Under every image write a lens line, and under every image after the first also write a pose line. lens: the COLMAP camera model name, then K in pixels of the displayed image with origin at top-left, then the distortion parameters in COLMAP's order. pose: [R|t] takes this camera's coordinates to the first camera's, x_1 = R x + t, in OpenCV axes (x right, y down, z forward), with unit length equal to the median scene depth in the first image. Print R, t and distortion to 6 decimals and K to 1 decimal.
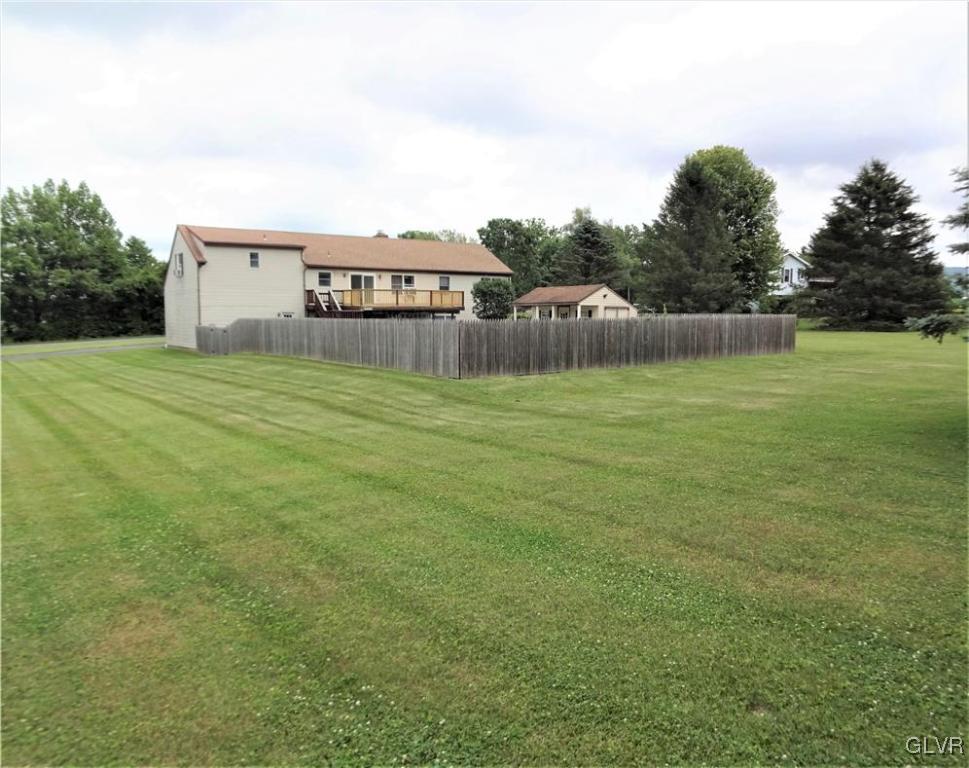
lens RADIAL K [[820.8, 0, 484.5], [0, 820.8, 384.0], [0, 0, 1]] dist [0.121986, 0.000504]
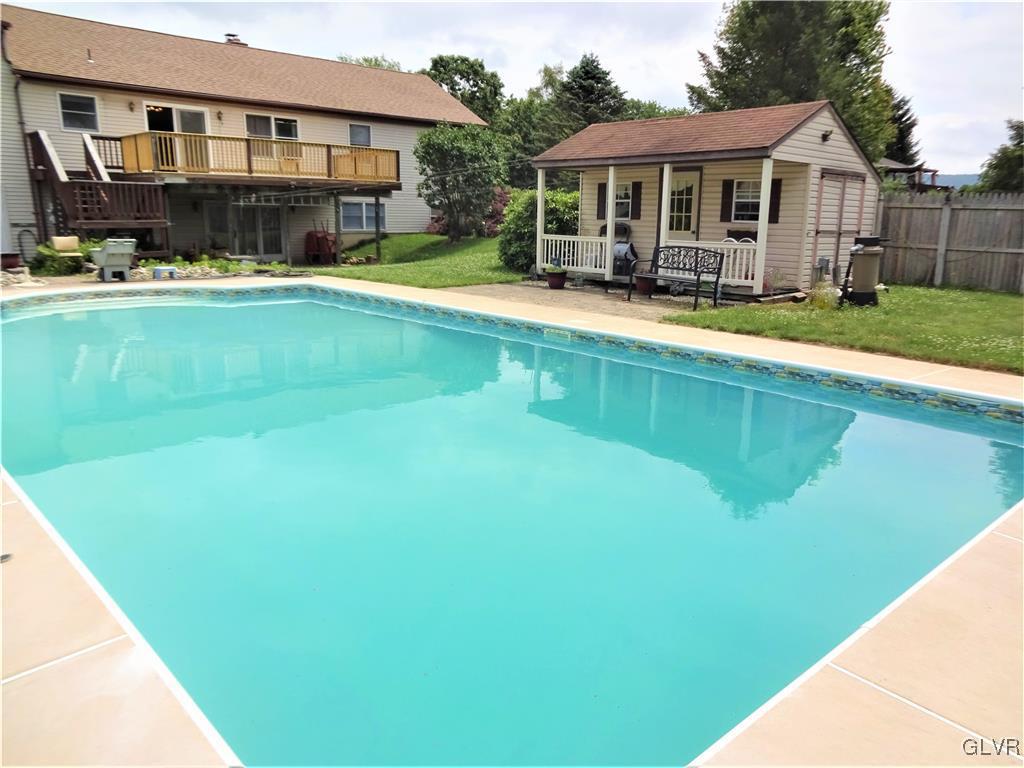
lens RADIAL K [[760.1, 0, 529.2], [0, 760.1, 379.4], [0, 0, 1]] dist [0.002935, -0.004682]
pose [[0.989195, -0.020072, 0.145227, -0.017396], [0.001103, 0.991575, 0.129531, -0.036876], [-0.146604, -0.127971, 0.980883, 0.535252]]
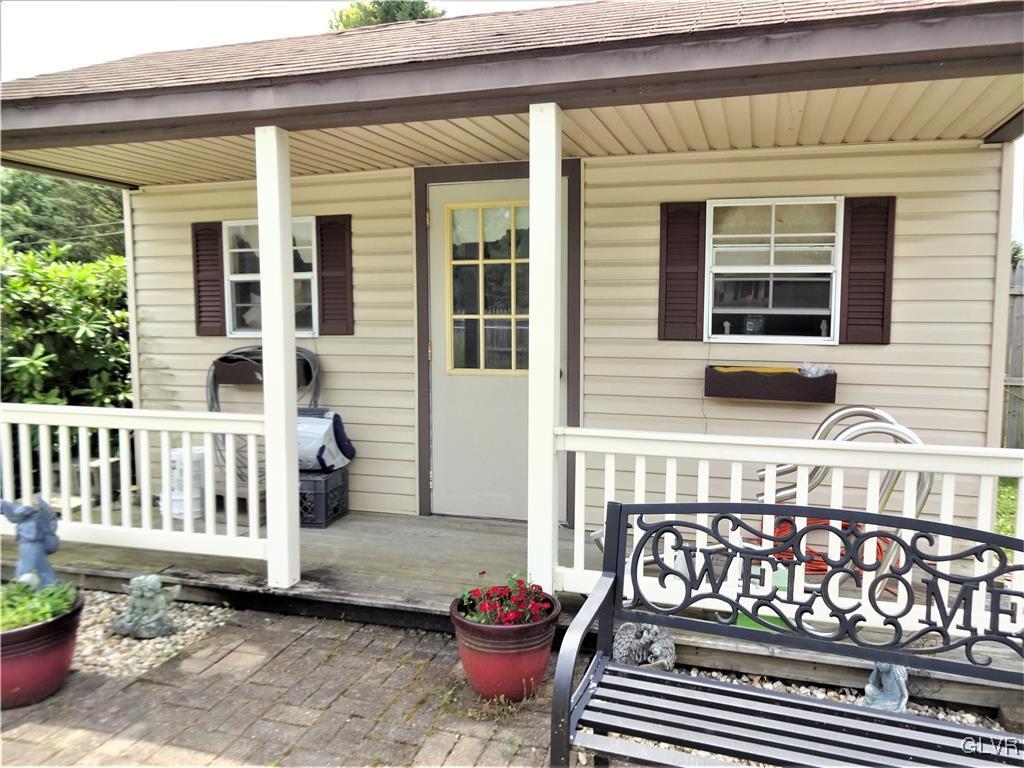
lens RADIAL K [[760.1, 0, 529.2], [0, 760.1, 379.4], [0, 0, 1]] dist [0.002935, -0.004682]
pose [[0.770490, -0.055632, 0.635020, 0.016345], [0.056826, 0.998213, 0.018502, -0.050808], [-0.634914, 0.021830, 0.772274, 0.691875]]
